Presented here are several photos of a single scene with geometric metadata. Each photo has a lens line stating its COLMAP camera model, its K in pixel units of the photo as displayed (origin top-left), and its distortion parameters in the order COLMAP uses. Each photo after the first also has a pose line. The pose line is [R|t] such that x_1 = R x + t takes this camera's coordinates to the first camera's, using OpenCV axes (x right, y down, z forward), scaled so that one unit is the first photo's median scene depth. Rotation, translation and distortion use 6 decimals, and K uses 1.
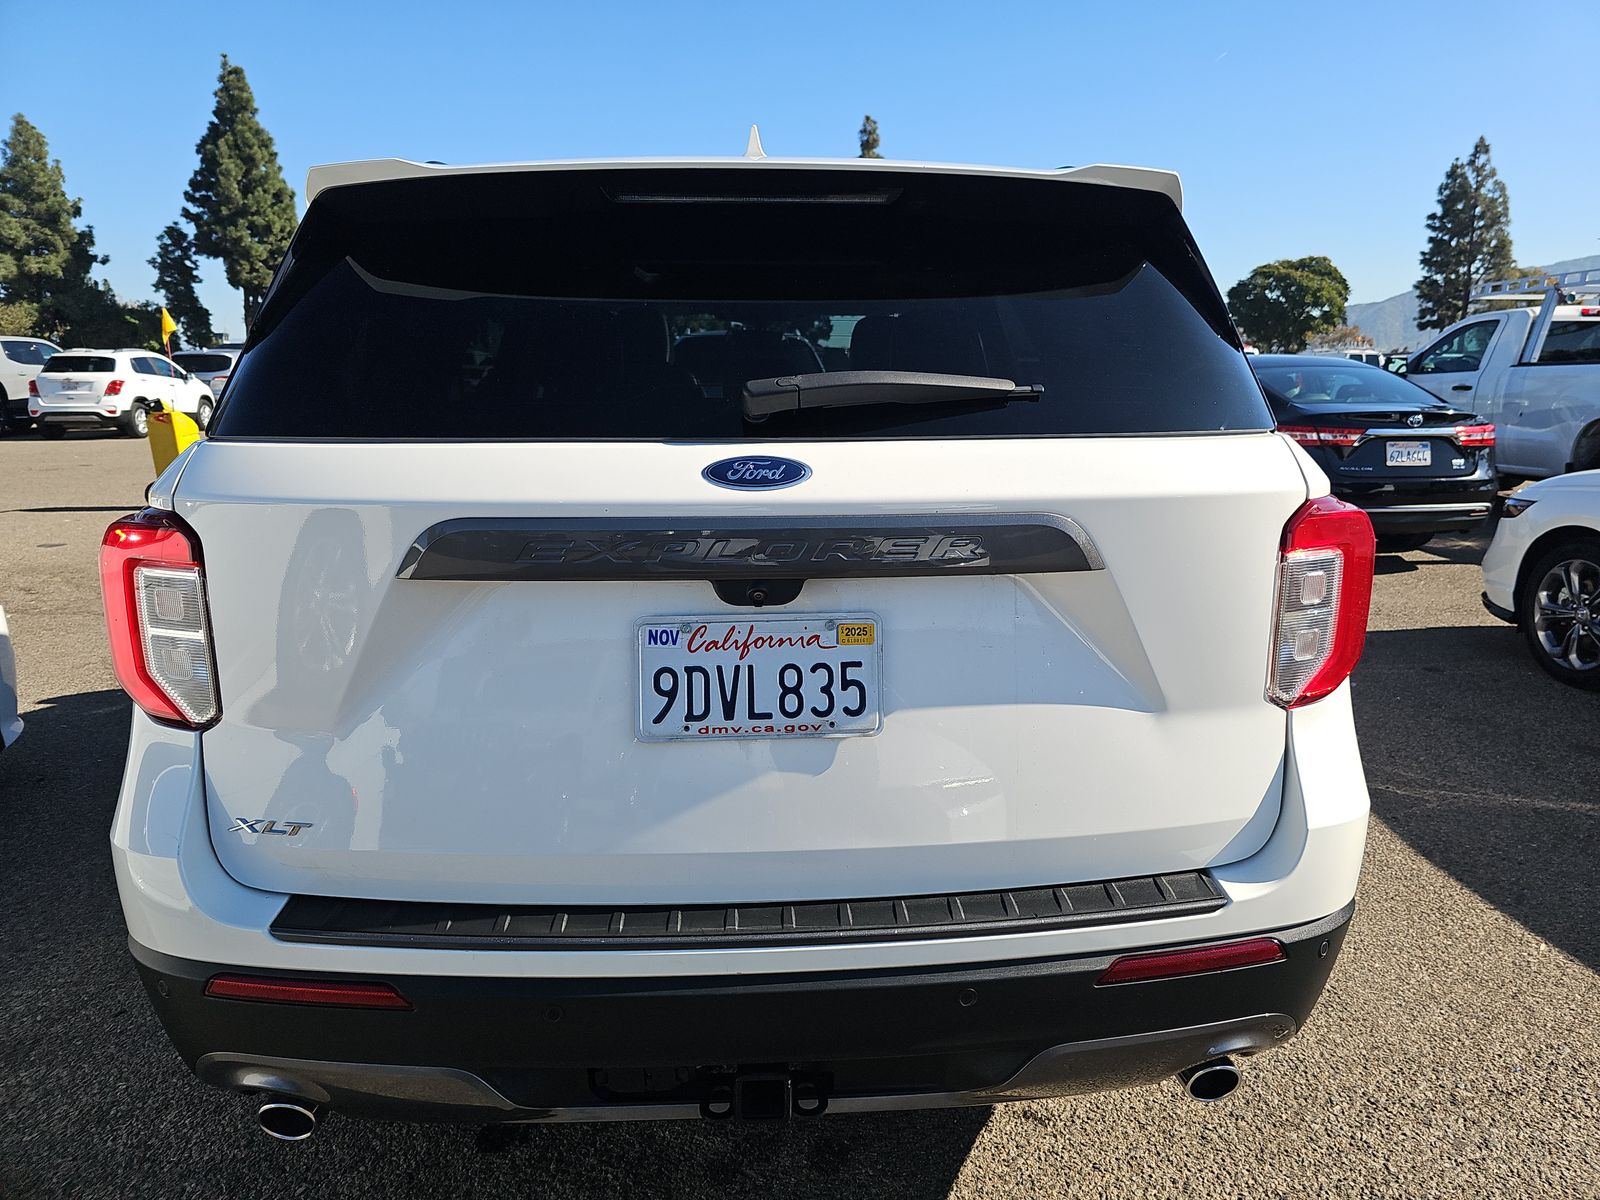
lens RADIAL K [[1105.7, 0, 845.8], [0, 1105.7, 581.7], [0, 0, 1]] dist [0.045238, -0.057779]
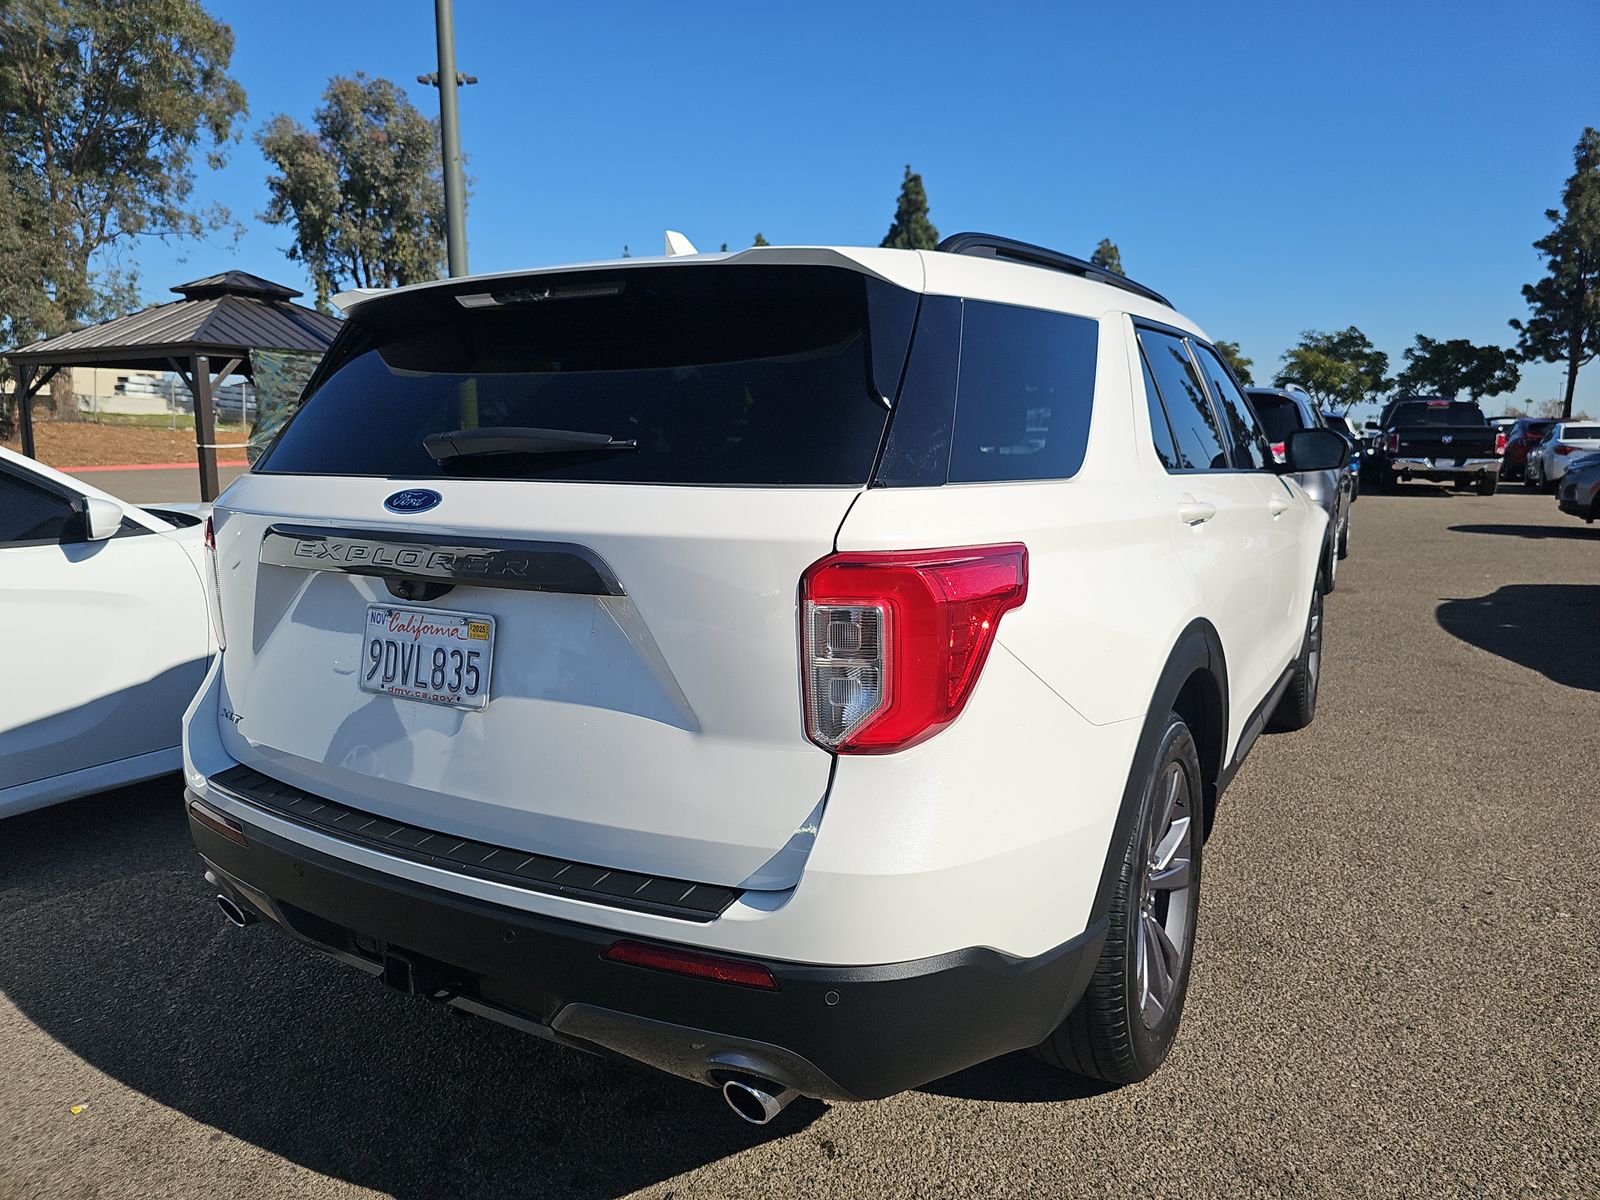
lens RADIAL K [[1086.9, 0, 820.7], [0, 1086.9, 603.1], [0, 0, 1]] dist [0.054035, -0.048472]
pose [[0.826419, 0.086413, -0.556385, 1.031392], [-0.103833, 0.994595, 0.000246, -0.025427], [0.553398, 0.057568, 0.830925, 0.169206]]
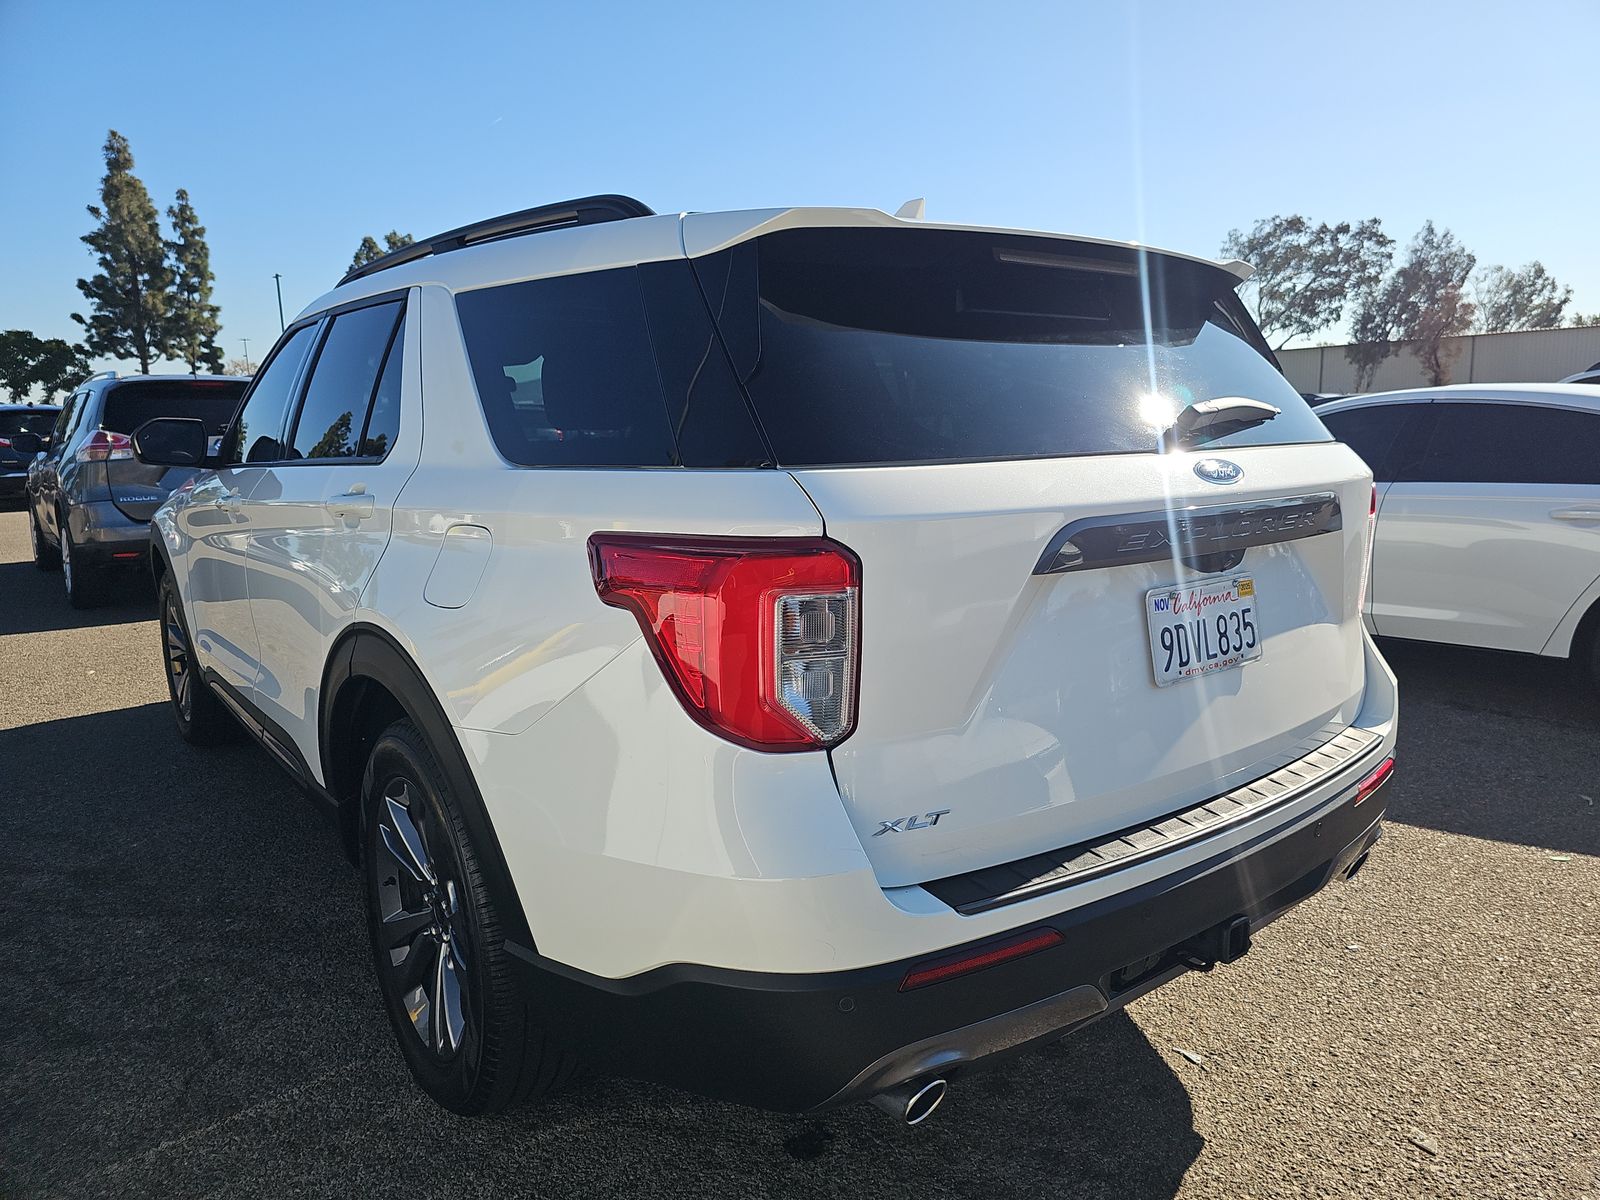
lens RADIAL K [[1086.9, 0, 820.7], [0, 1086.9, 603.1], [0, 0, 1]] dist [0.054035, -0.048472]
pose [[0.826352, -0.106924, 0.552910, -1.171824], [0.119784, 0.992716, 0.012952, -0.014941], [-0.550267, 0.055527, 0.833140, 0.162982]]
